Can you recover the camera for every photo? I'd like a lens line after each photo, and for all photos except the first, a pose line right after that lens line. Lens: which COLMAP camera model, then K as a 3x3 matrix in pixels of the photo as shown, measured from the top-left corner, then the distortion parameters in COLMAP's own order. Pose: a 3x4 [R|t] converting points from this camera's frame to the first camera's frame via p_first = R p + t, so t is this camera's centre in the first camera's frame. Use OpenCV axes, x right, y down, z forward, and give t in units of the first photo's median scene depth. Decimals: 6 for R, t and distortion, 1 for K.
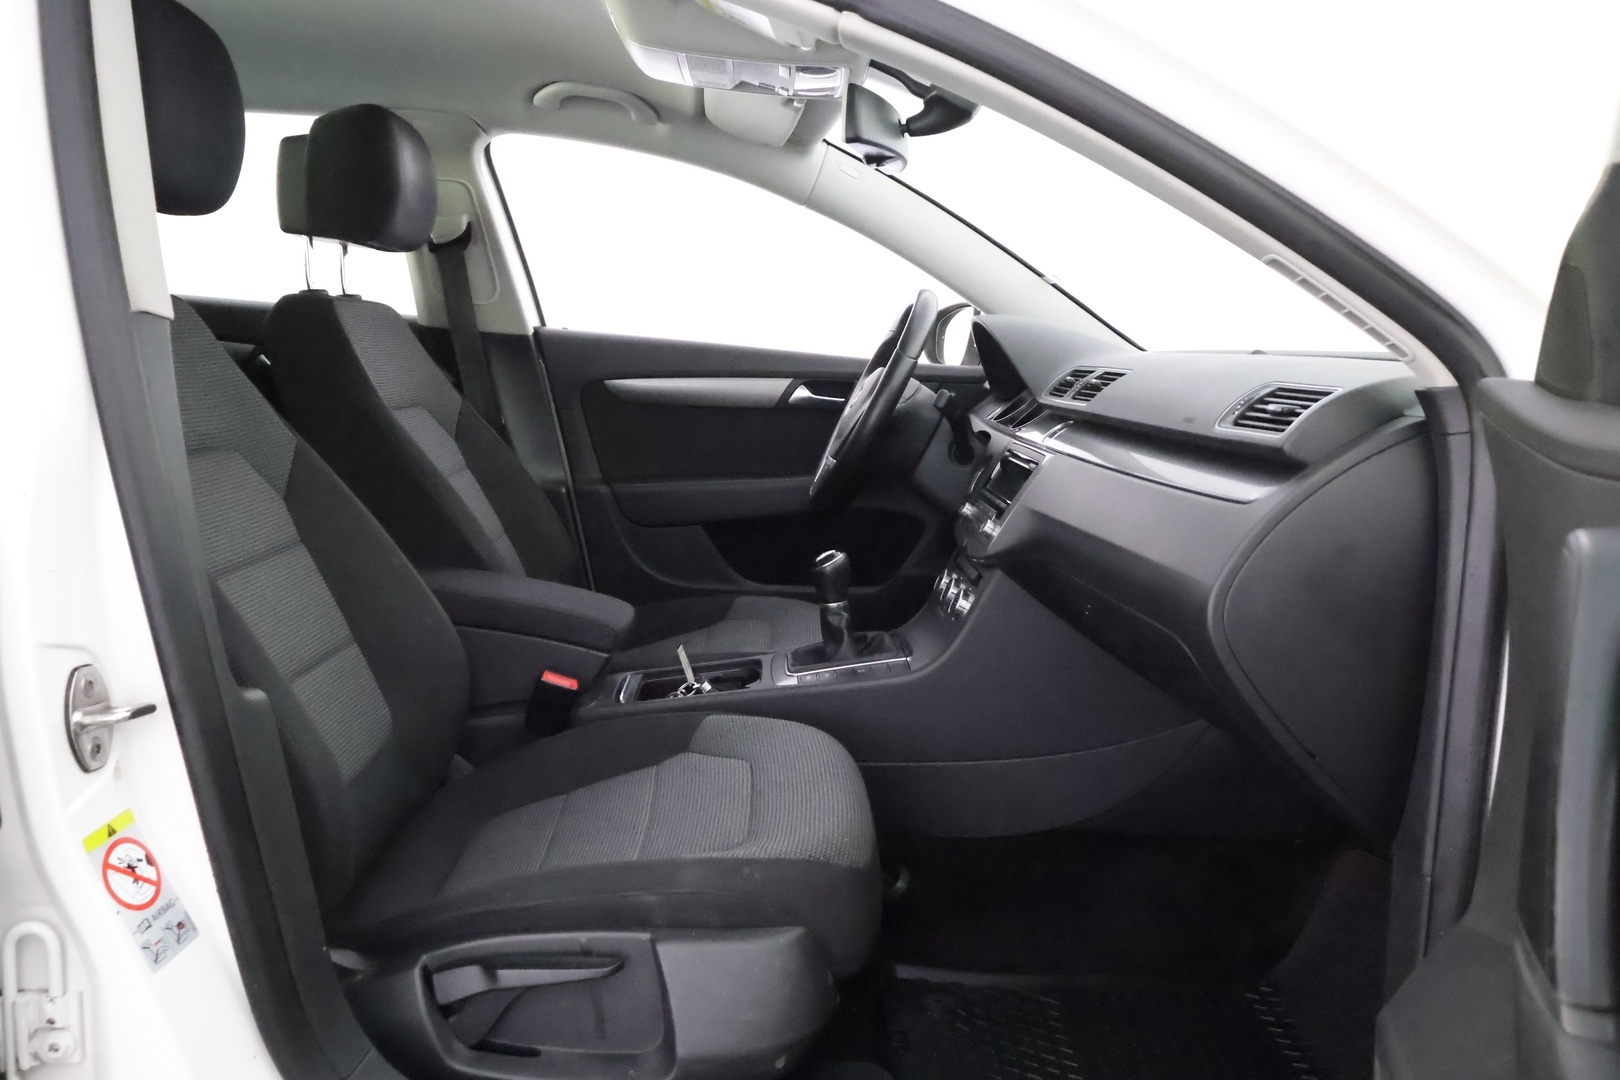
lens RADIAL K [[1289.9, 0, 813.6], [0, 1289.9, 485.3], [0, 0, 1]] dist [-0.005446, 0.002362]
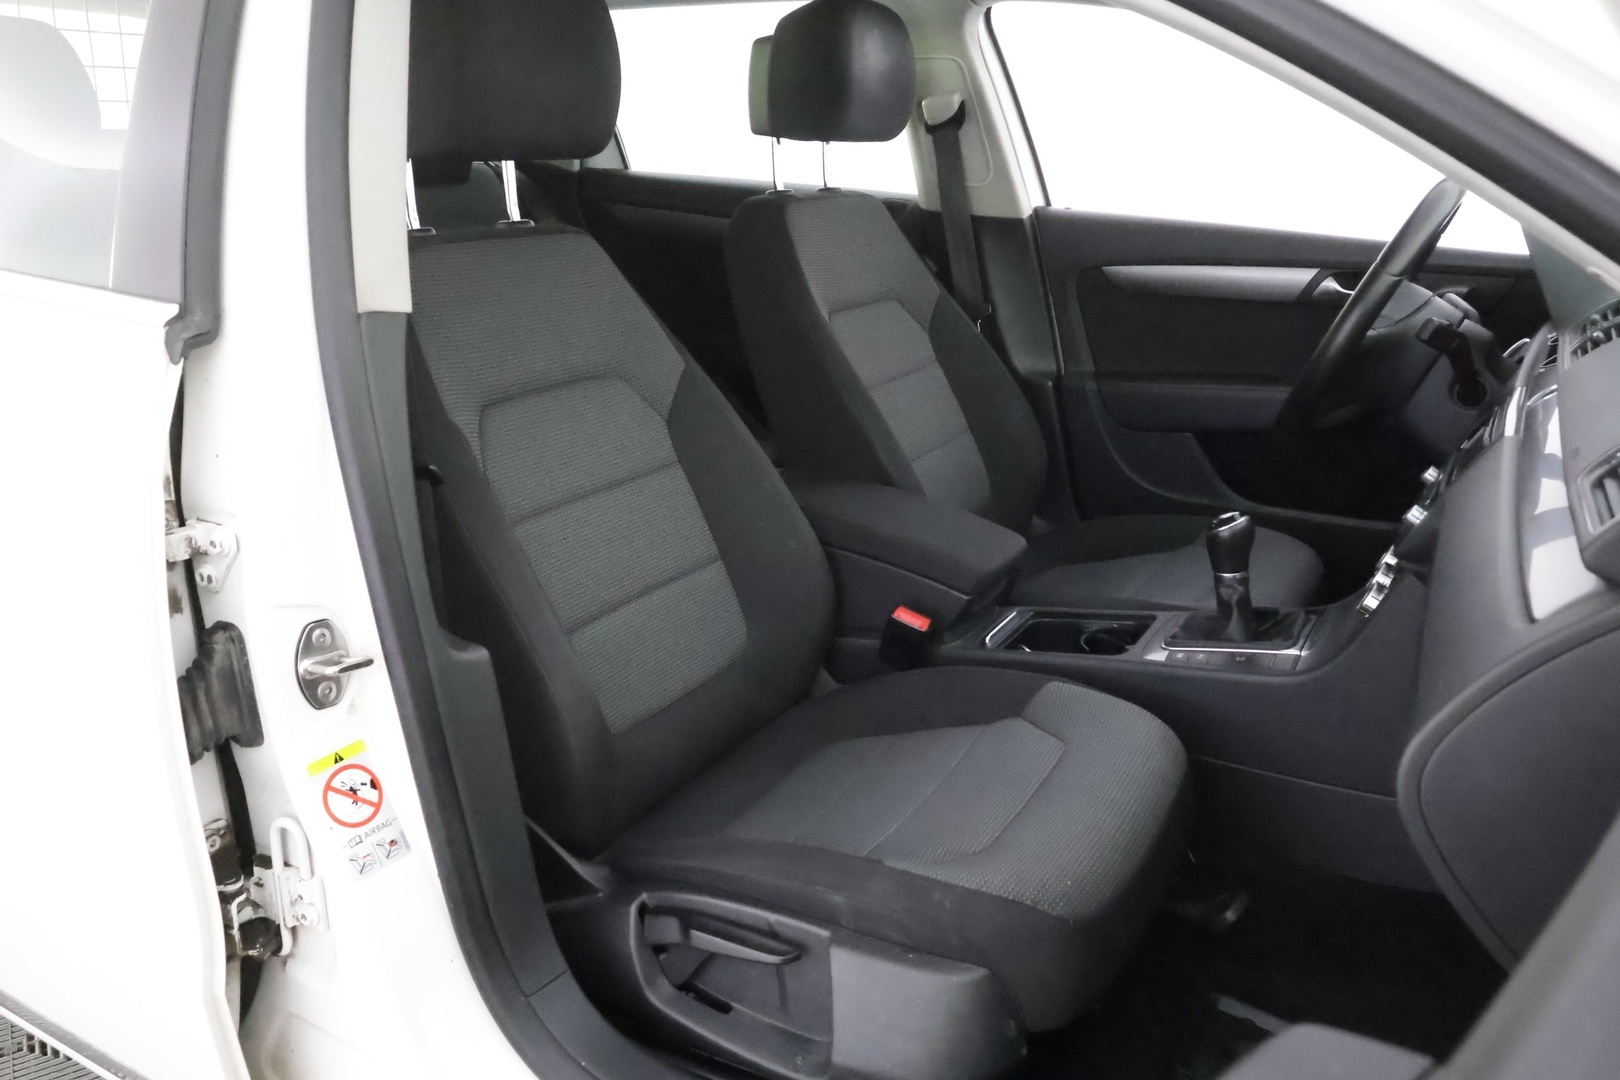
lens RADIAL K [[1289.9, 0, 813.6], [0, 1289.9, 485.3], [0, 0, 1]] dist [-0.005446, 0.002362]
pose [[0.846969, 0.109324, -0.520281, 0.251367], [-0.027467, 0.986320, 0.162538, -0.111941], [0.530933, -0.123374, 0.838385, 0.153844]]
